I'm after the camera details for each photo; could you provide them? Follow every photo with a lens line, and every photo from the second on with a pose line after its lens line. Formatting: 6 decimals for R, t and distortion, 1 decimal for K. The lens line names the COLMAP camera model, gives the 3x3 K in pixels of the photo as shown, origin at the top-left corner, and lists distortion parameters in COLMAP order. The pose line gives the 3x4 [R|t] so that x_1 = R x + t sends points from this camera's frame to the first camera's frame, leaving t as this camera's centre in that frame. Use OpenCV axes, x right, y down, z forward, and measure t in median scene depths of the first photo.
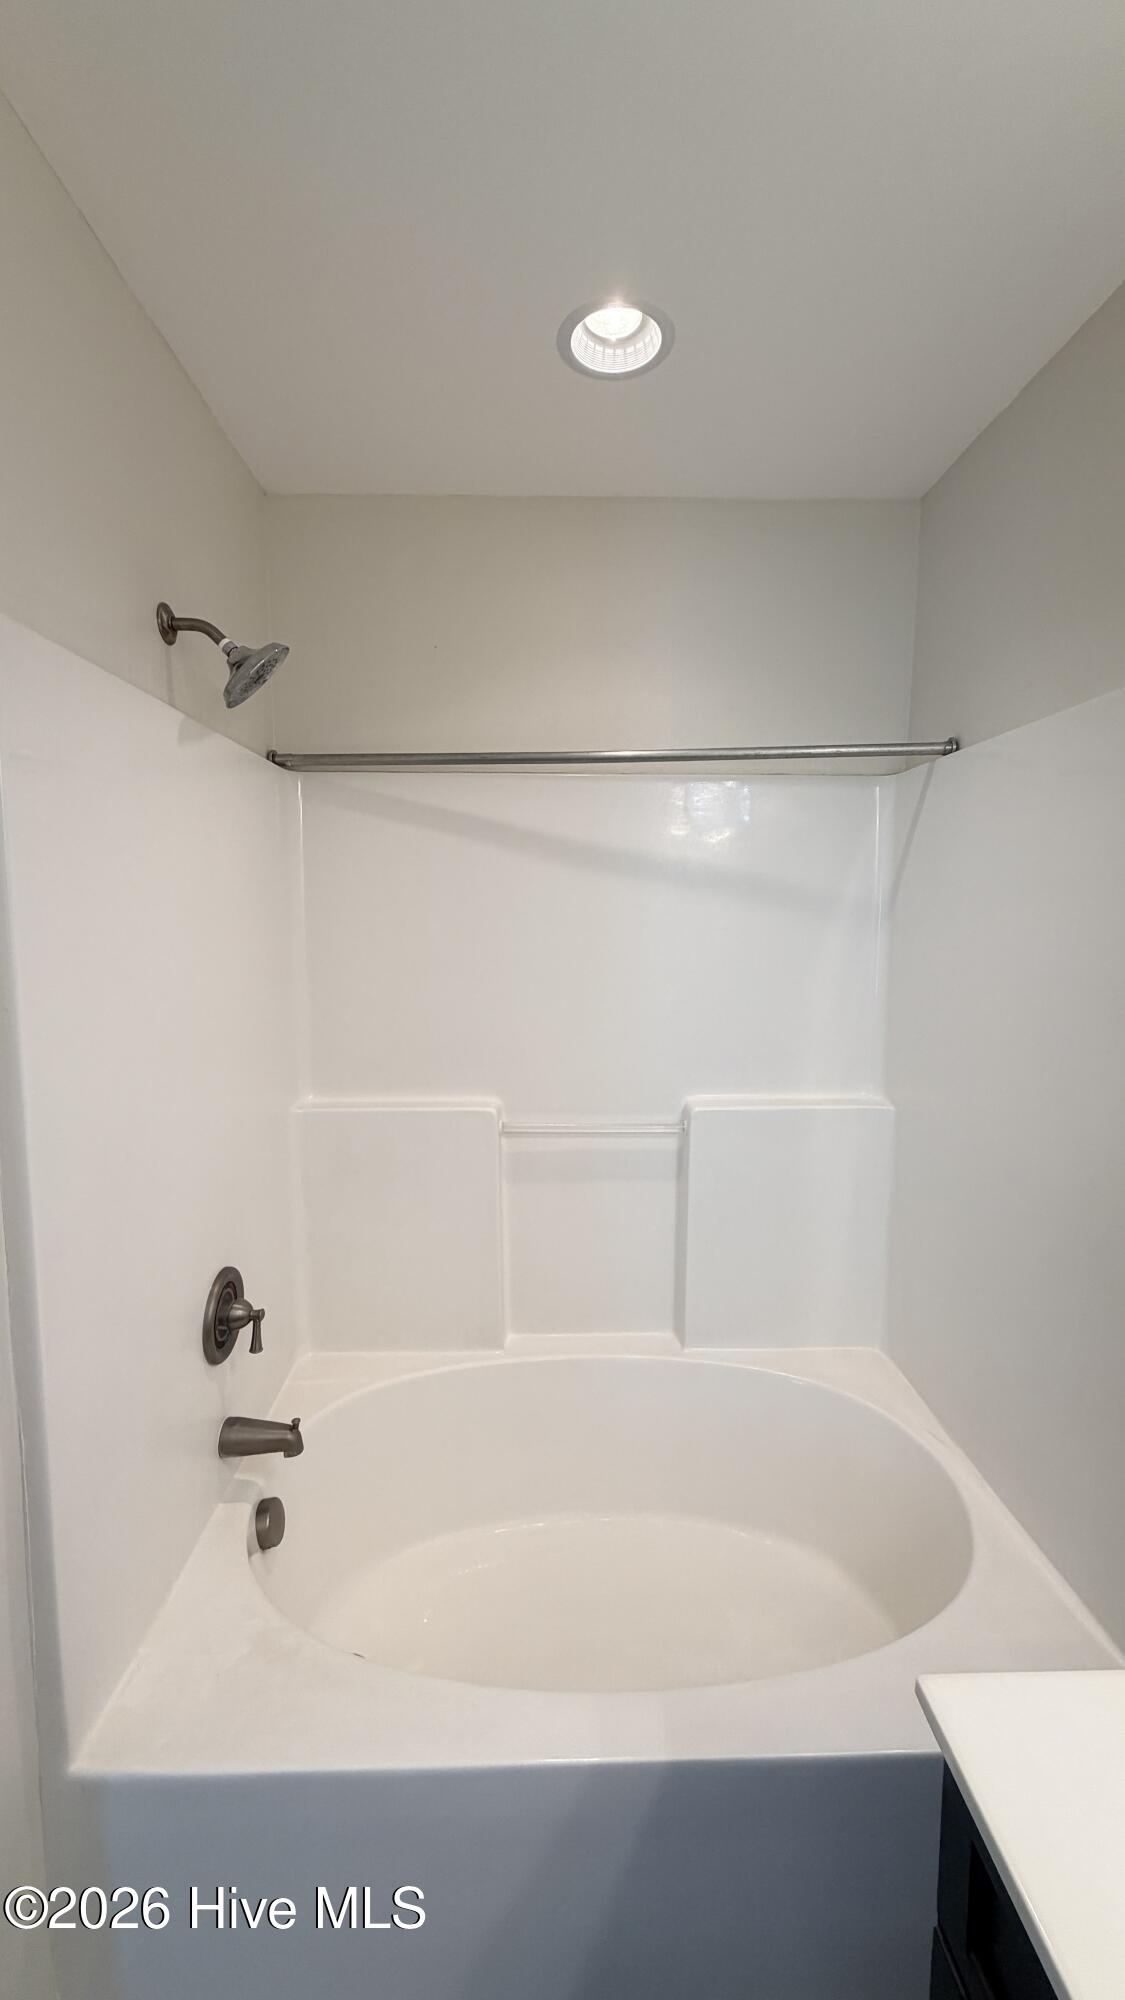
lens RADIAL K [[795.0, 0, 562.1], [0, 795.0, 988.3], [0, 0, 1]] dist [-0.000387, 0.000287]
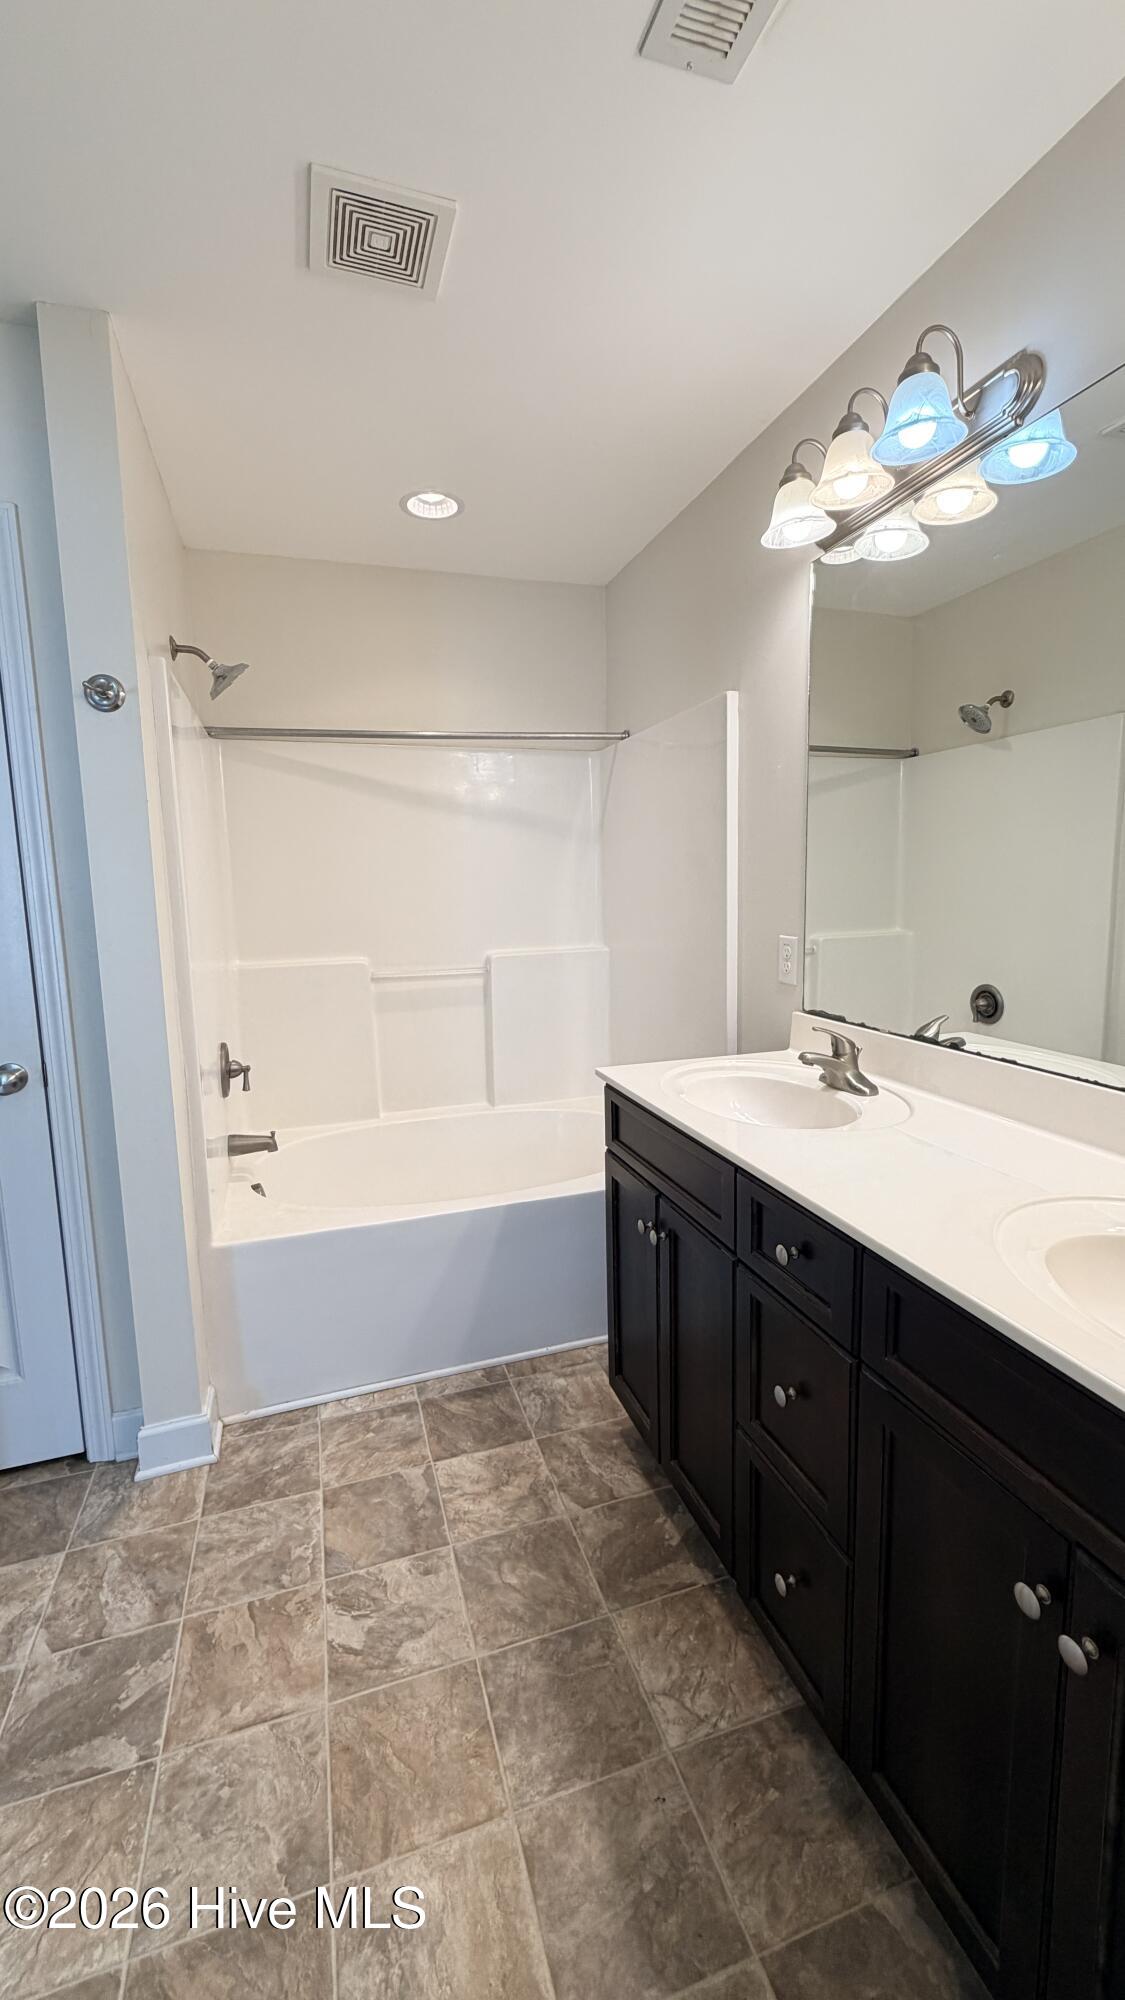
lens RADIAL K [[795.0, 0, 560.4], [0, 795.0, 983.9], [0, 0, 1]] dist [-0.000387, 0.000287]
pose [[0.957344, -0.058954, 0.282873, -0.162468], [0.053293, 0.998195, 0.027672, 0.170284], [-0.283994, -0.011417, 0.958758, -0.590117]]
